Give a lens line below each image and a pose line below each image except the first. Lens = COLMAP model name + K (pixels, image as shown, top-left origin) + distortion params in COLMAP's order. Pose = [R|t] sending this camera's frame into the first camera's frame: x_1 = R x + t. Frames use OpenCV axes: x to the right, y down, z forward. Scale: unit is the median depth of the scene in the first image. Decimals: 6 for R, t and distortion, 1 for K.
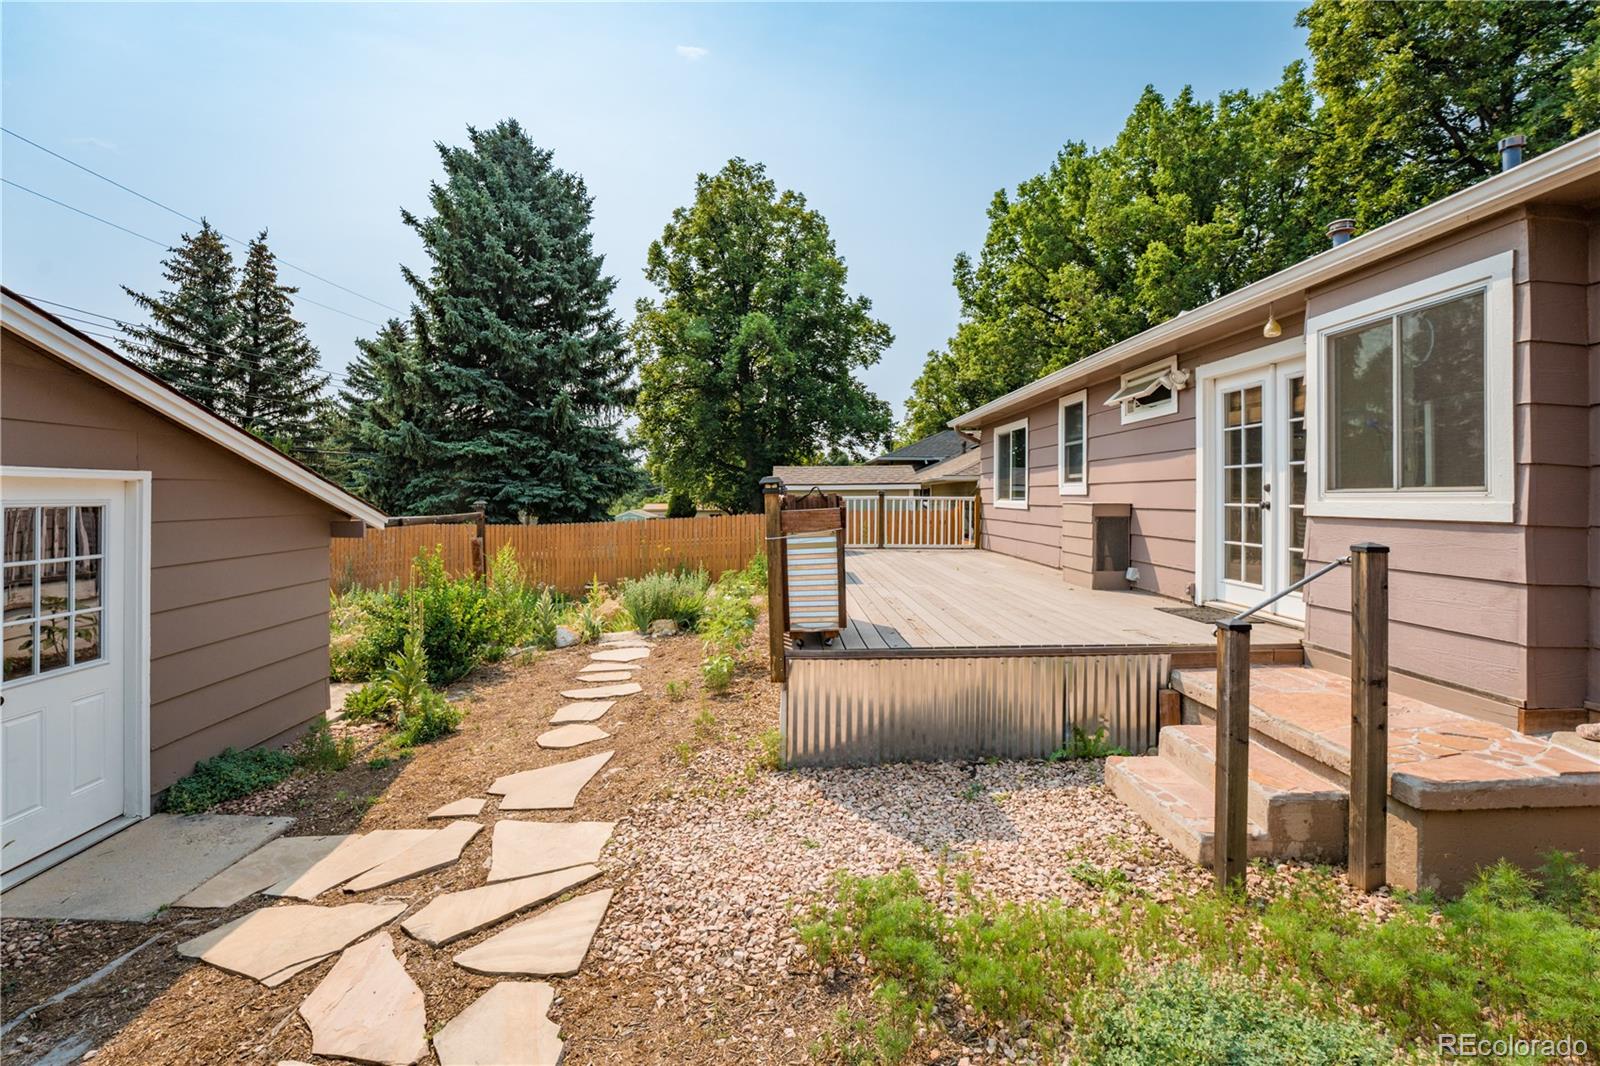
lens RADIAL K [[629.8, 0, 720.8], [0, 629.8, 495.1], [0, 0, 1]] dist [-0.001982, -0.000181]
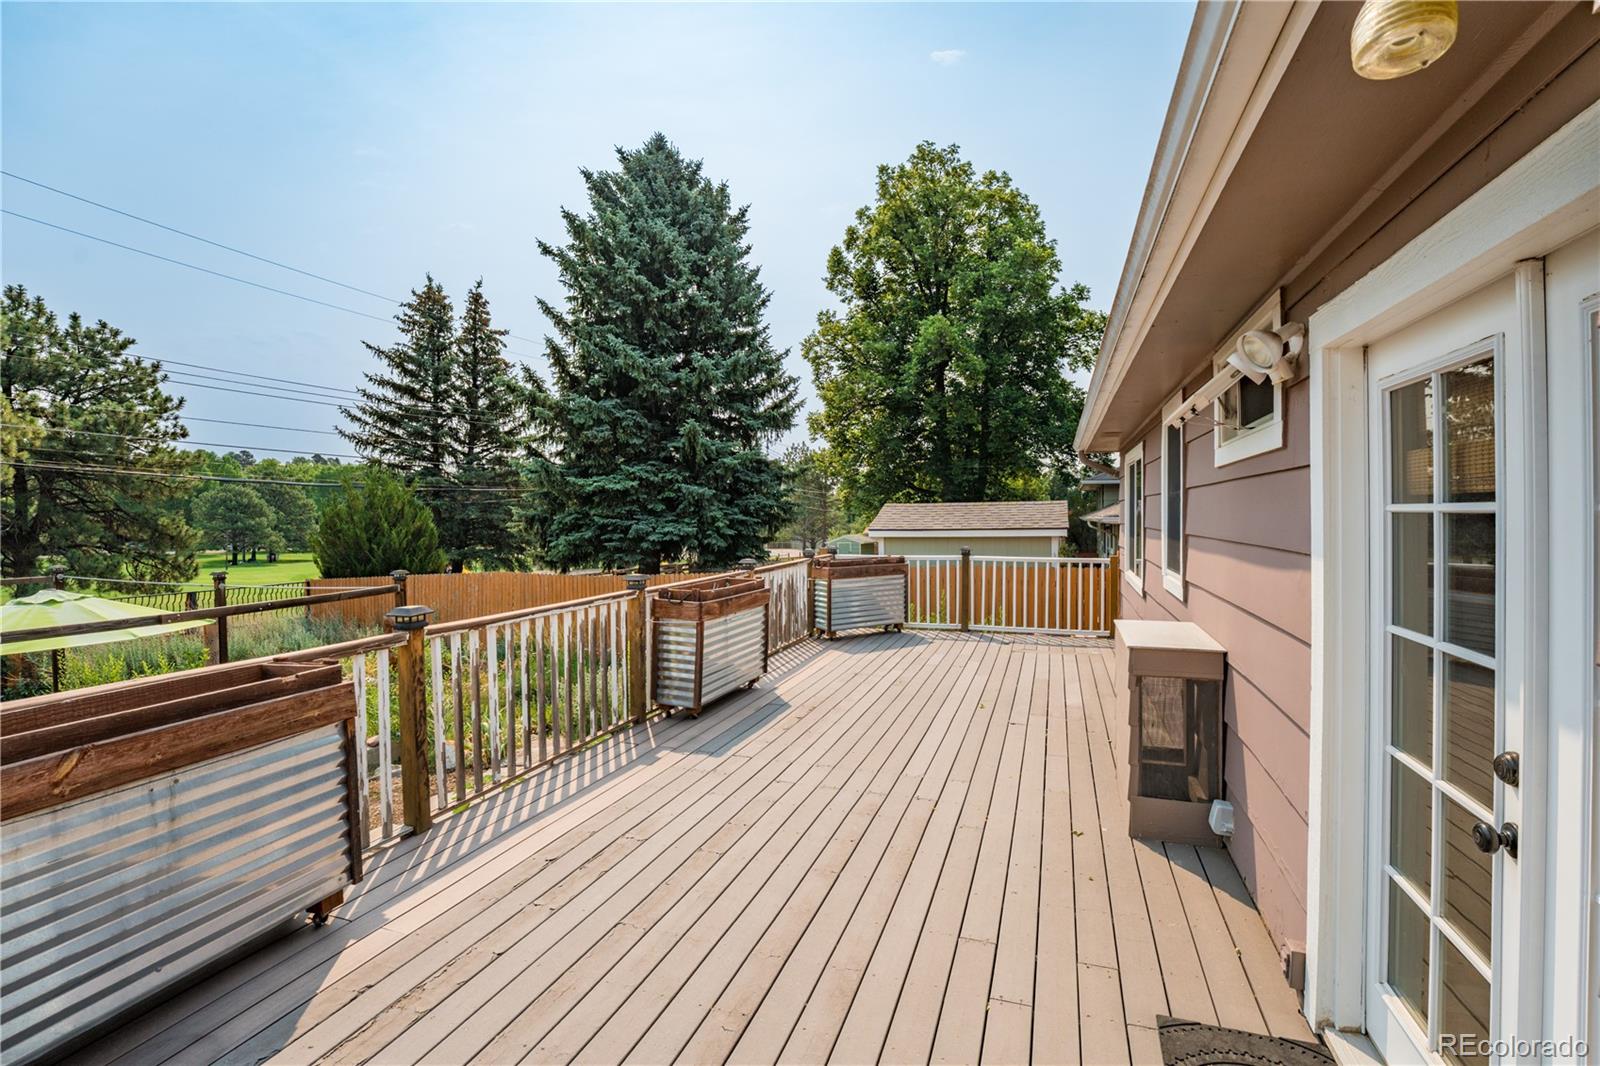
lens RADIAL K [[649.5, 0, 790.7], [0, 649.5, 514.8], [0, 0, 1]] dist [-0.001703, -0.000106]
pose [[0.966447, -0.009224, -0.256699, 0.074576], [0.008833, 0.999957, -0.002676, -0.012917], [0.256713, 0.000319, 0.966488, 0.074794]]
